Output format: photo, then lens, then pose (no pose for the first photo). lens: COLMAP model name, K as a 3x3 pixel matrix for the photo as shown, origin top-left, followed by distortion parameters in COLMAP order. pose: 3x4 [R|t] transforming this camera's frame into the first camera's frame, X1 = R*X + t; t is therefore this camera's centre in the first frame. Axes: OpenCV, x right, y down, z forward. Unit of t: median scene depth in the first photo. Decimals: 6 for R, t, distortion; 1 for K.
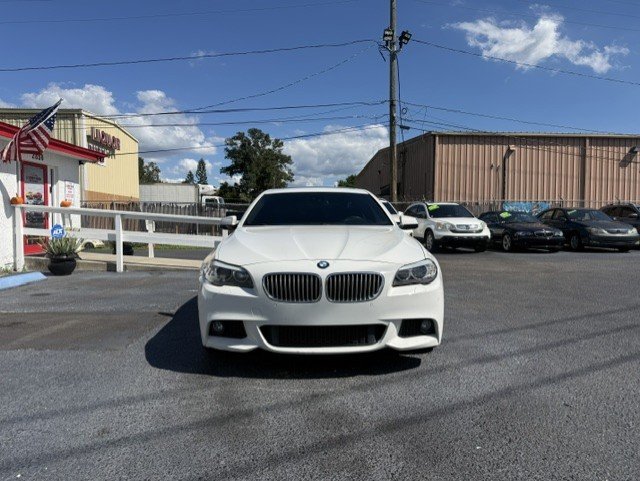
lens RADIAL K [[456.3, 0, 320.0], [0, 456.3, 240.5], [0, 0, 1]] dist [0.011546, 0.003515]
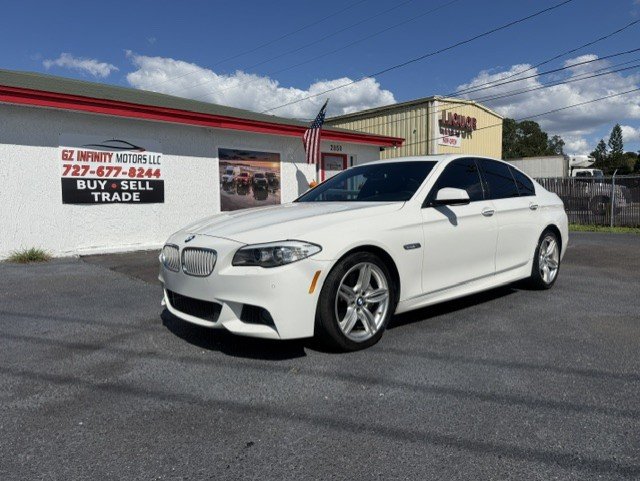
lens RADIAL K [[453.0, 0, 311.7], [0, 453.0, 251.0], [0, 0, 1]] dist [0.003179, -0.032491]
pose [[0.637121, 0.069901, -0.767587, 0.301442], [-0.015777, 0.996853, 0.077683, -0.000627], [0.770602, -0.037384, 0.636219, 0.169625]]
